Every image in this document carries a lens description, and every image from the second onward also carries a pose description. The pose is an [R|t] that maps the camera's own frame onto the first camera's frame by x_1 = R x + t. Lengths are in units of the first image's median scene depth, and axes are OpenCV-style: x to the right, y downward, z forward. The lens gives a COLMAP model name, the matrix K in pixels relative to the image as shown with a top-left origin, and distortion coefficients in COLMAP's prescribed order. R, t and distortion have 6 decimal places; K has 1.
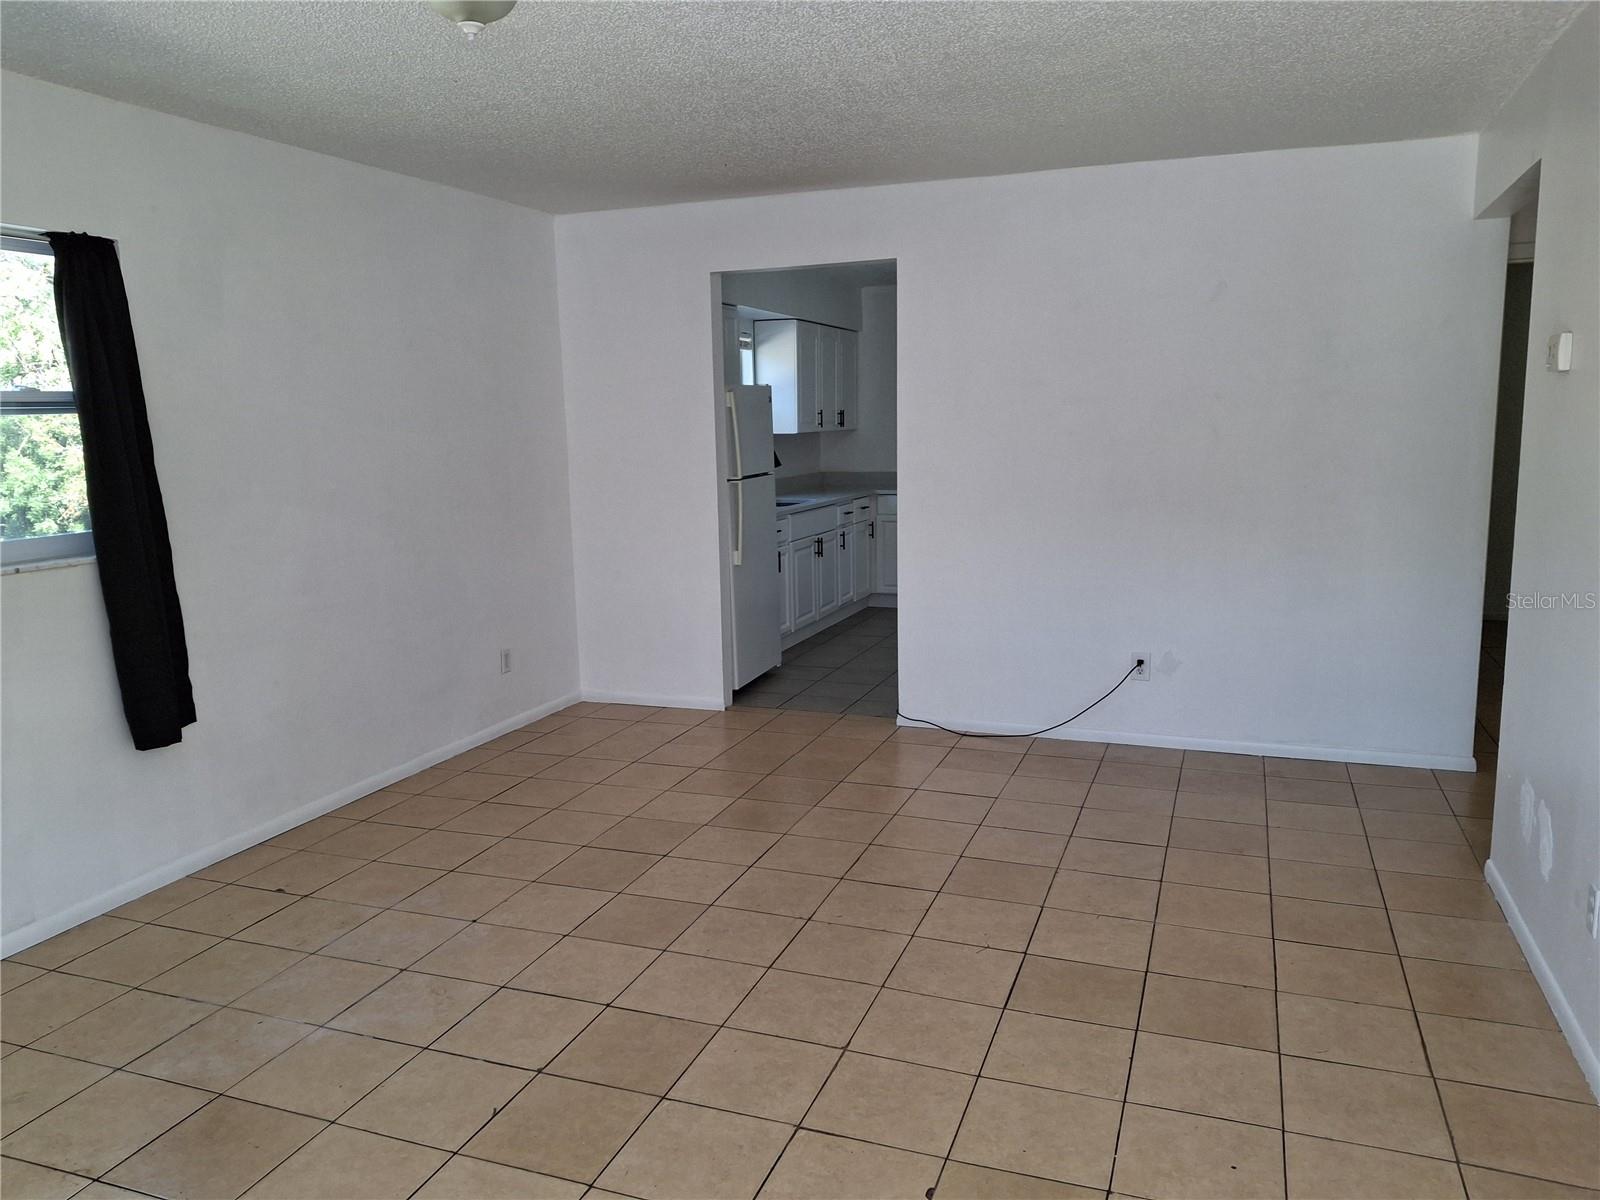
lens RADIAL K [[1162.1, 0, 800.0], [0, 1162.1, 600.0], [0, 0, 1]] dist [0.087855, -0.190704]
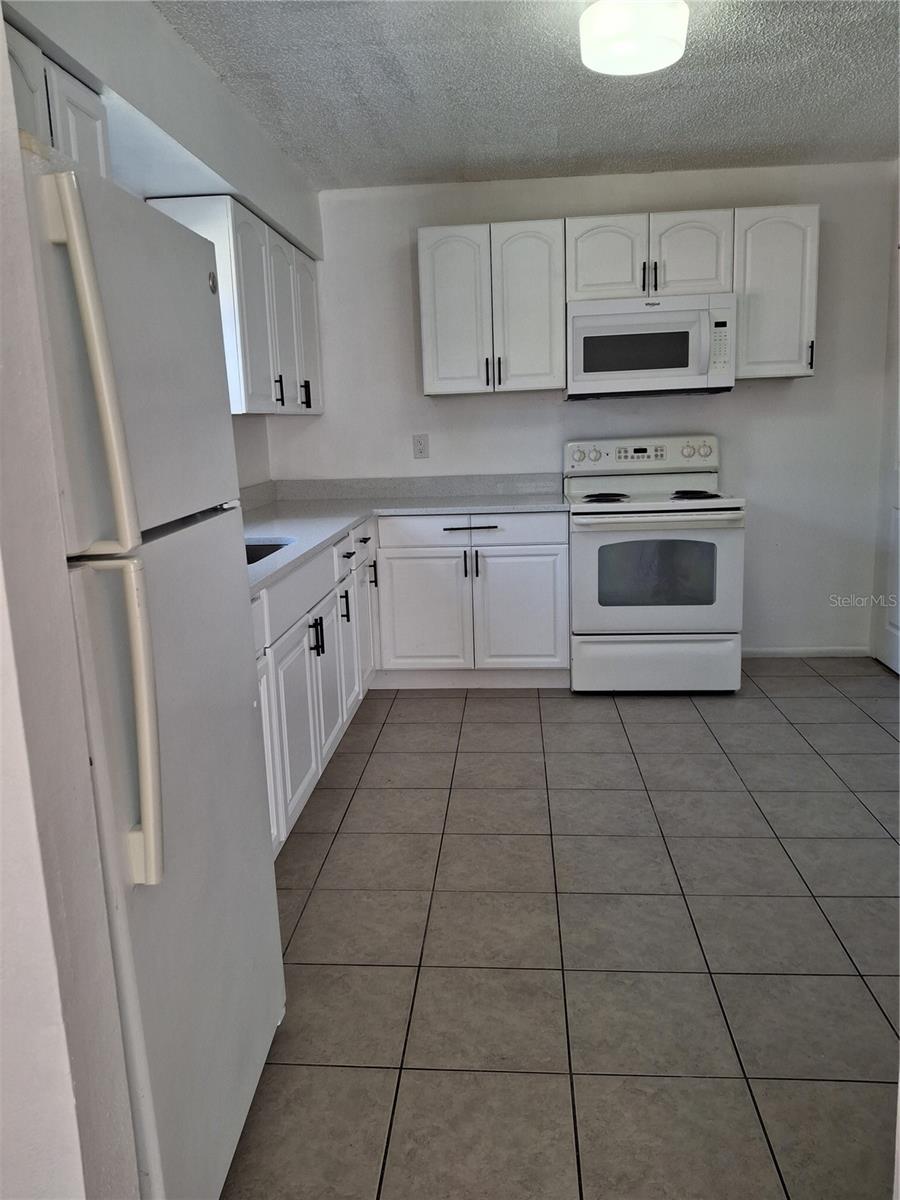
lens RADIAL K [[871.6, 0, 450.0], [0, 871.6, 600.0], [0, 0, 1]] dist [0.087855, -0.190704]
pose [[0.960087, -0.082300, 0.267320, -0.025723], [0.072403, 0.996282, 0.046691, -0.067290], [-0.270169, -0.025473, 0.962476, 0.560102]]
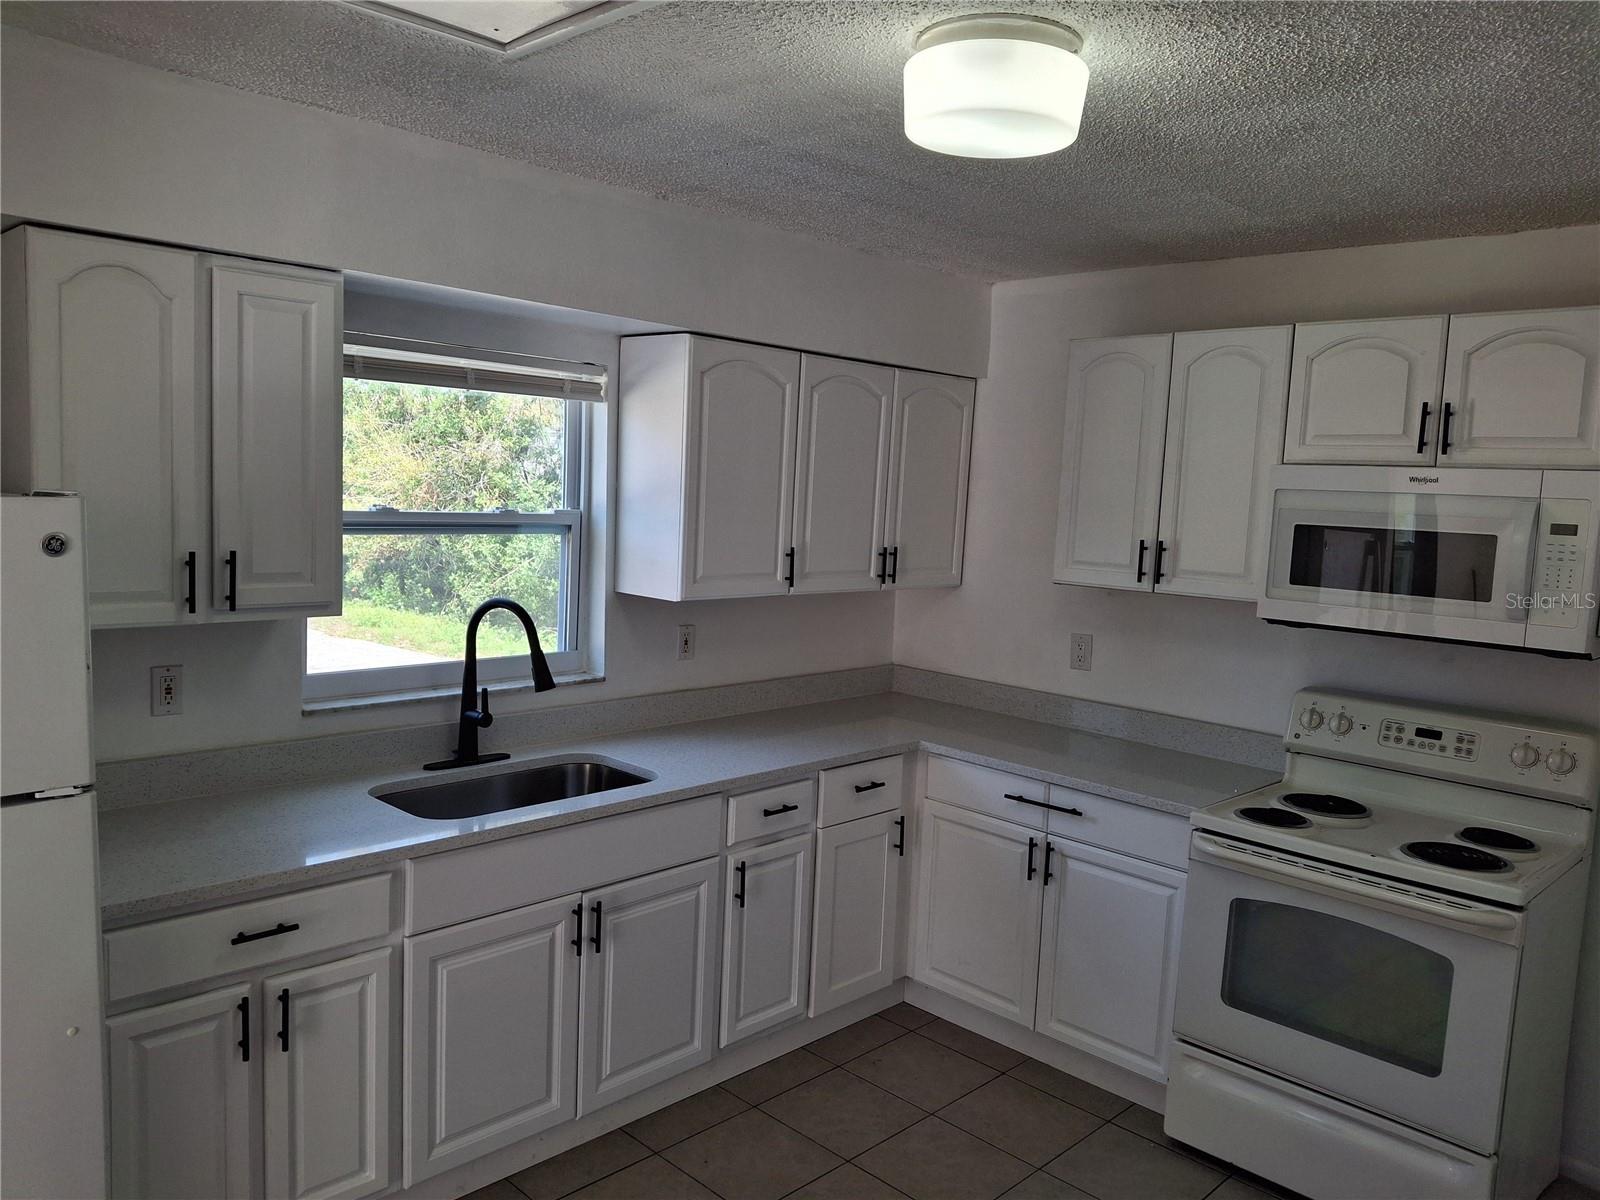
lens RADIAL K [[1162.1, 0, 800.0], [0, 1162.1, 600.0], [0, 0, 1]] dist [0.087855, -0.190704]
pose [[0.909696, 0.091980, -0.404961, 0.198415], [-0.118129, 0.992192, -0.040004, -0.127749], [0.398119, 0.084229, 0.913459, 0.614509]]
